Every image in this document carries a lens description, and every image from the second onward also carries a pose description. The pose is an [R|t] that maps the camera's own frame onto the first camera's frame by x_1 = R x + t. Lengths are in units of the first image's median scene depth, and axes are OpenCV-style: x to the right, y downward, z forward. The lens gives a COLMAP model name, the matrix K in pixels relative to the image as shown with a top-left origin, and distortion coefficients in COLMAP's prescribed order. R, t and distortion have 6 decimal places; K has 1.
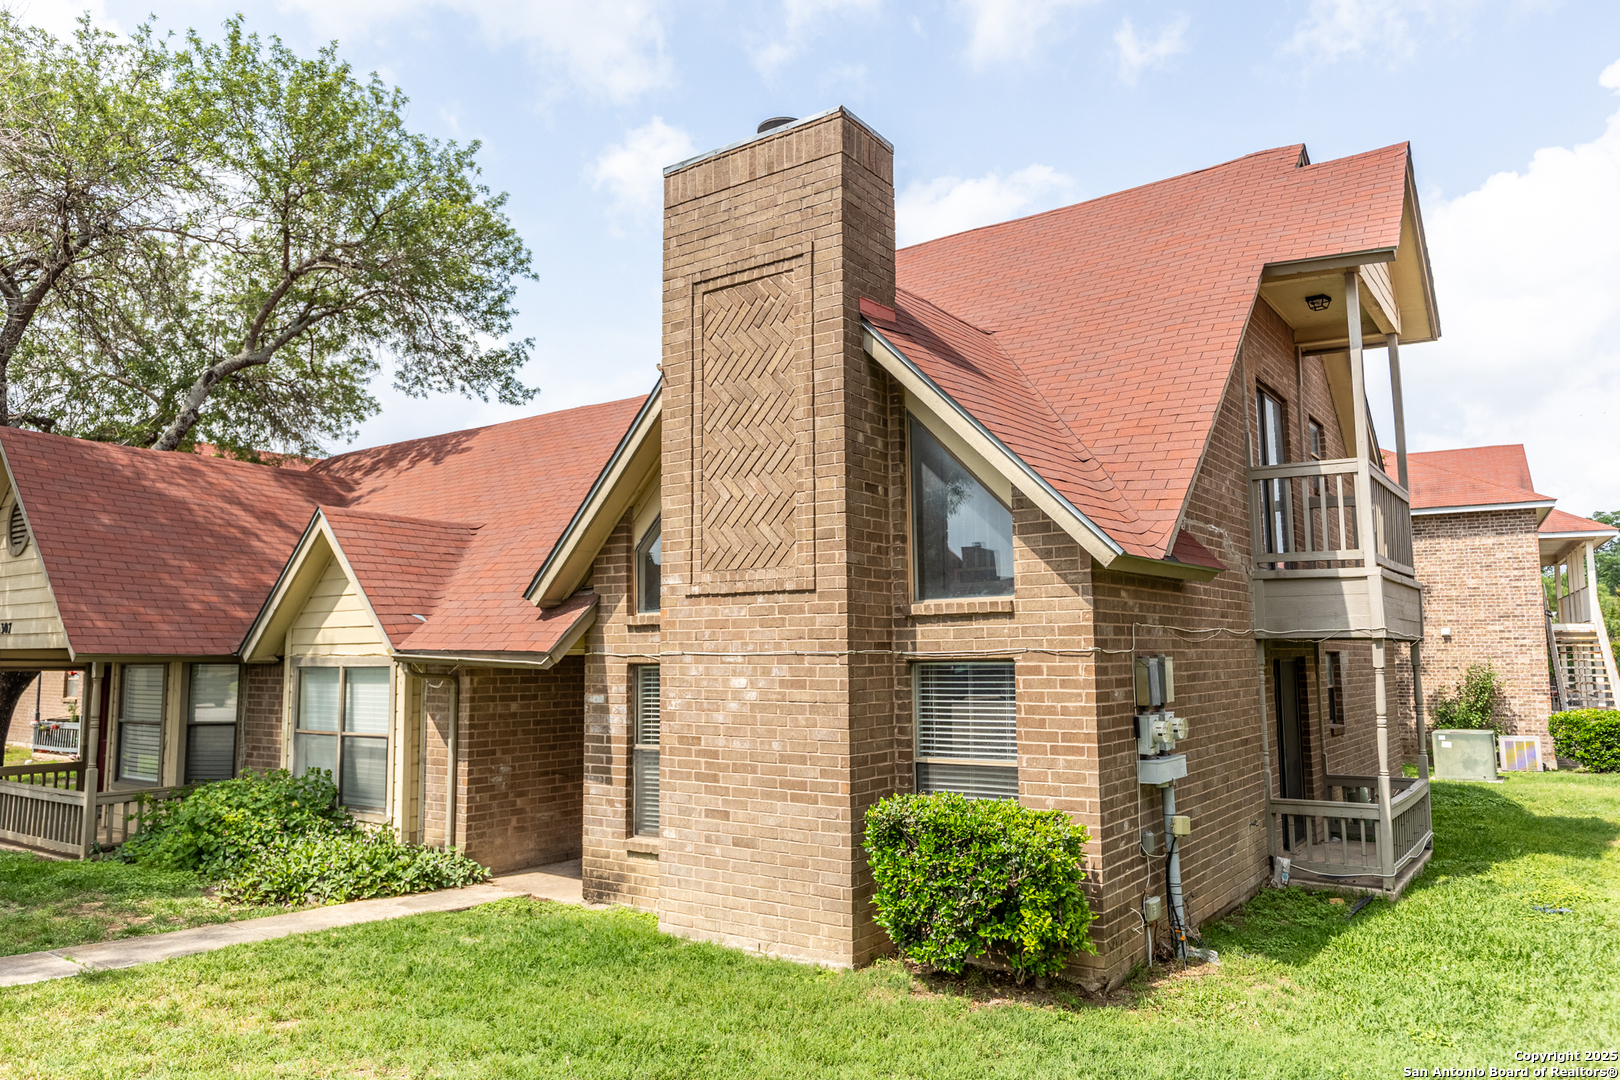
lens RADIAL K [[1118.4, 0, 810.5], [0, 1118.4, 540.8], [0, 0, 1]] dist [-0.000739, 0.001213]
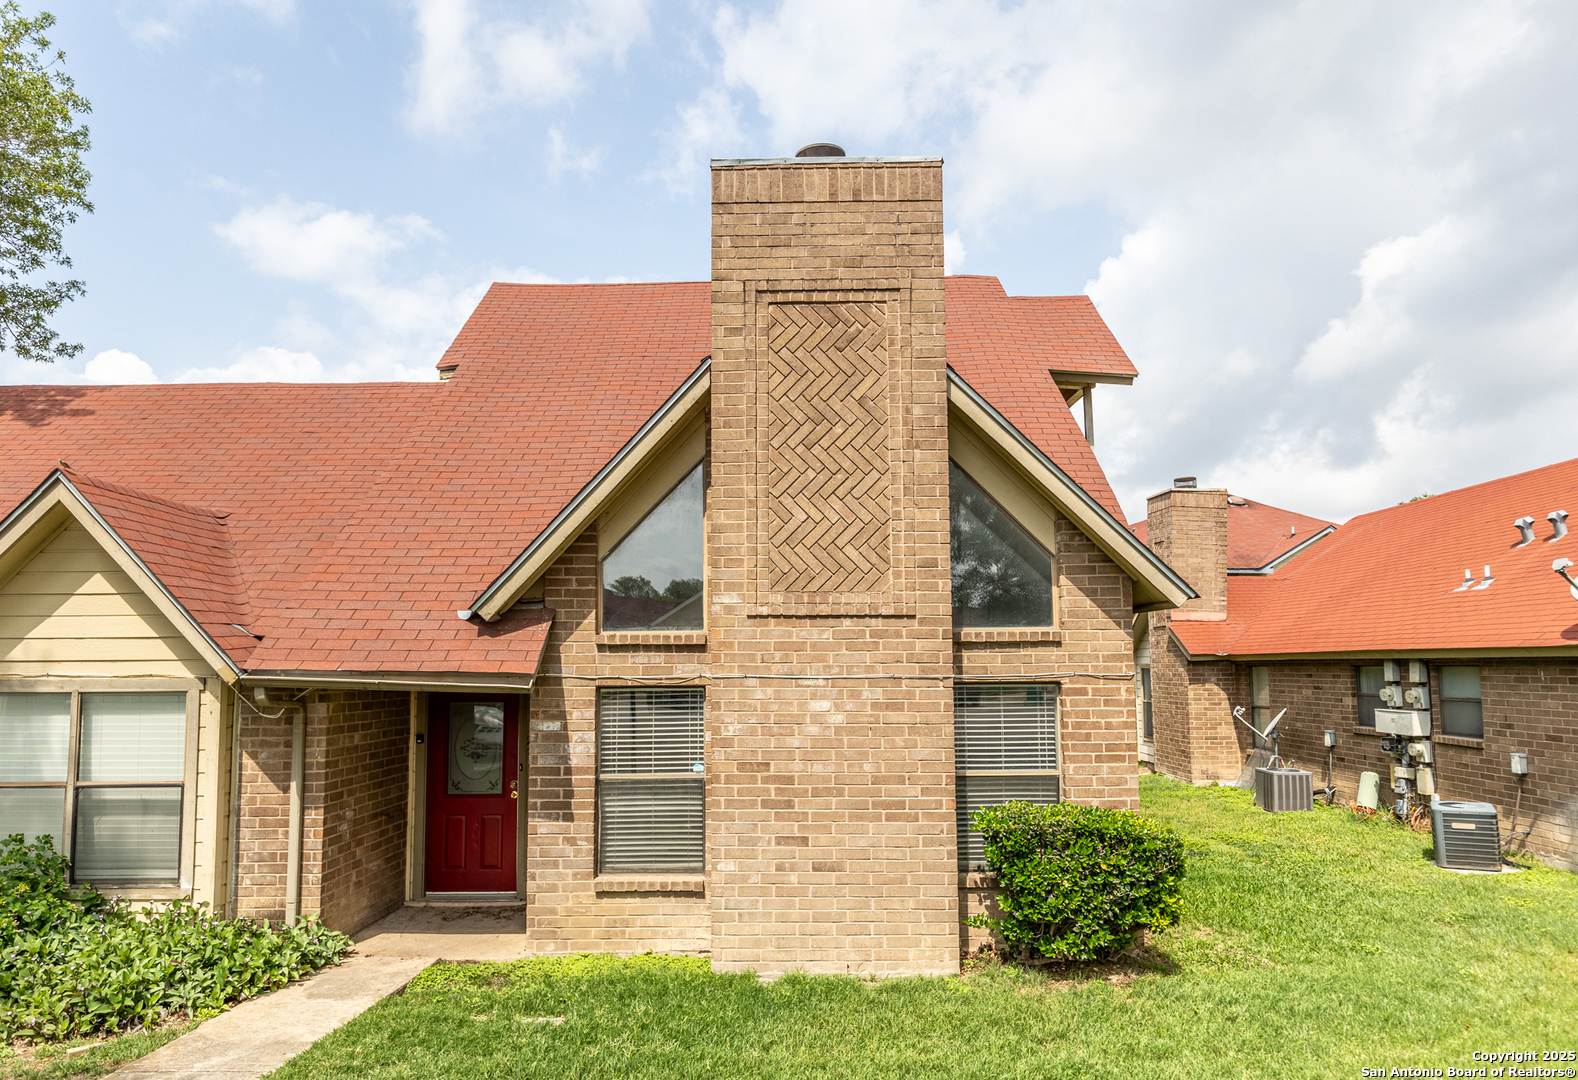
lens RADIAL K [[984.5, 0, 789.4], [0, 984.5, 587.7], [0, 0, 1]] dist [0.002455, 0.004306]
pose [[0.820051, 0.051873, 0.569935, -0.565986], [-0.060847, 0.998142, -0.003296, 0.025855], [-0.569046, -0.031975, 0.821683, 0.291091]]
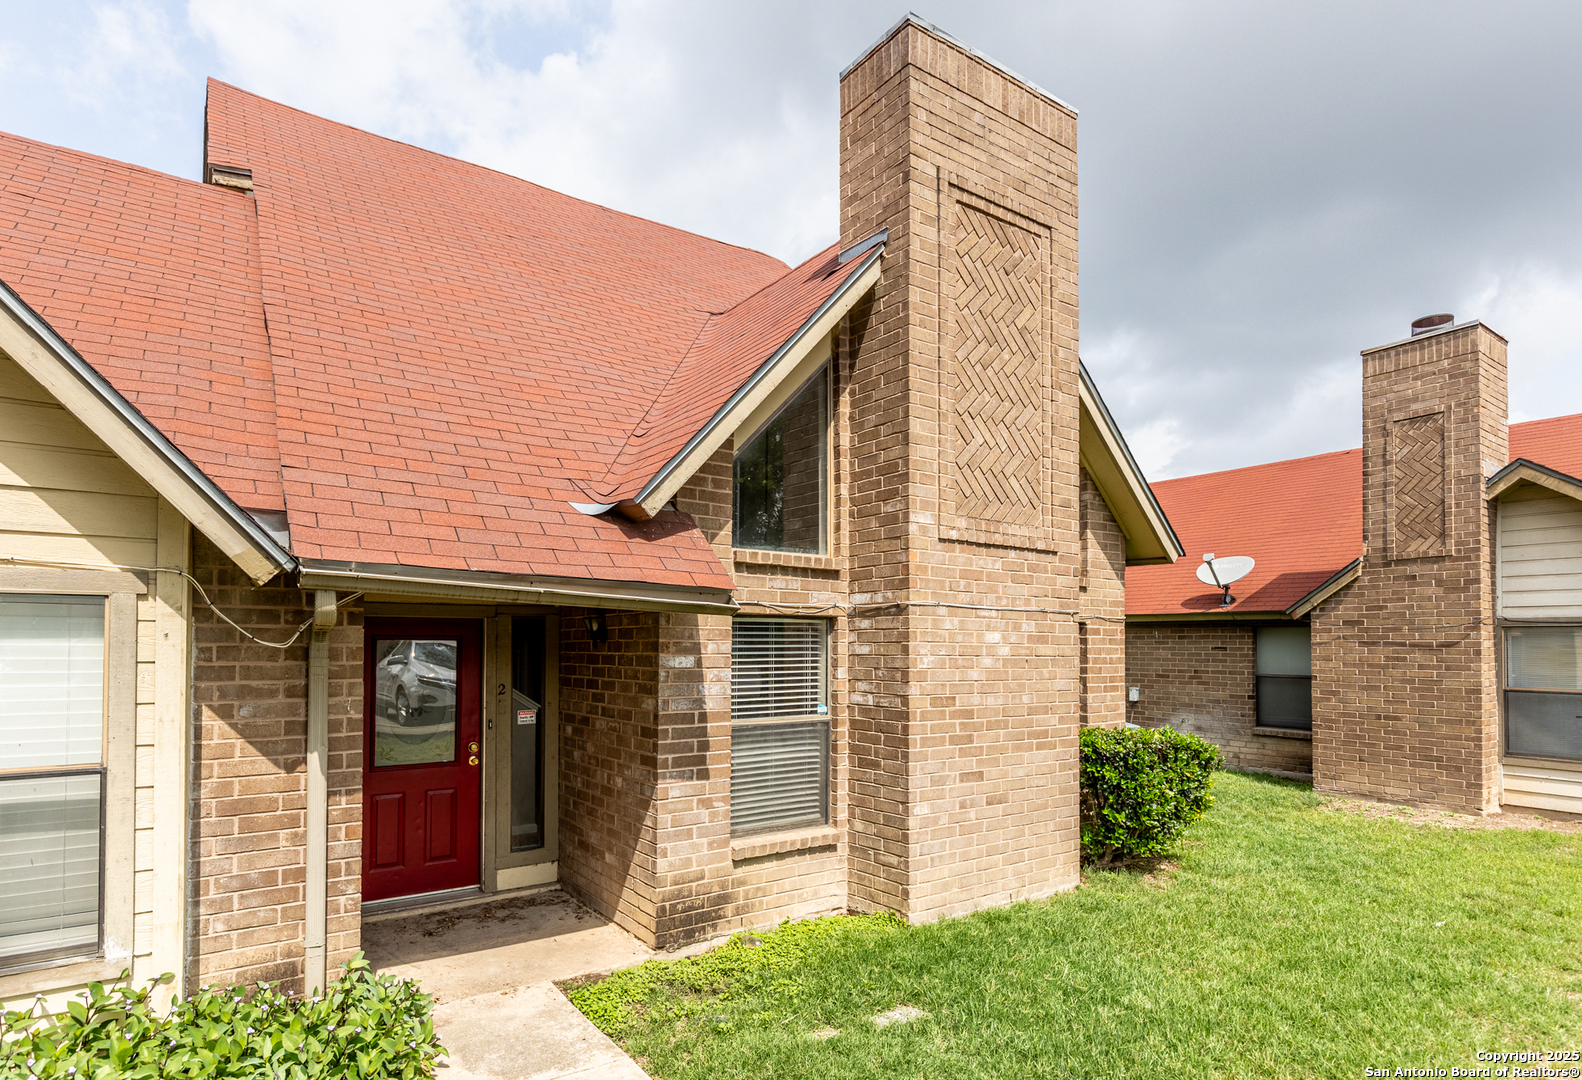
lens RADIAL K [[853.7, 0, 810.9], [0, 853.7, 627.9], [0, 0, 1]] dist [0.002672, 0.001463]
pose [[0.317217, 0.030415, 0.947865, -0.780991], [-0.107145, 0.994236, 0.003955, 0.127230], [-0.942281, -0.102813, 0.318647, 0.879001]]
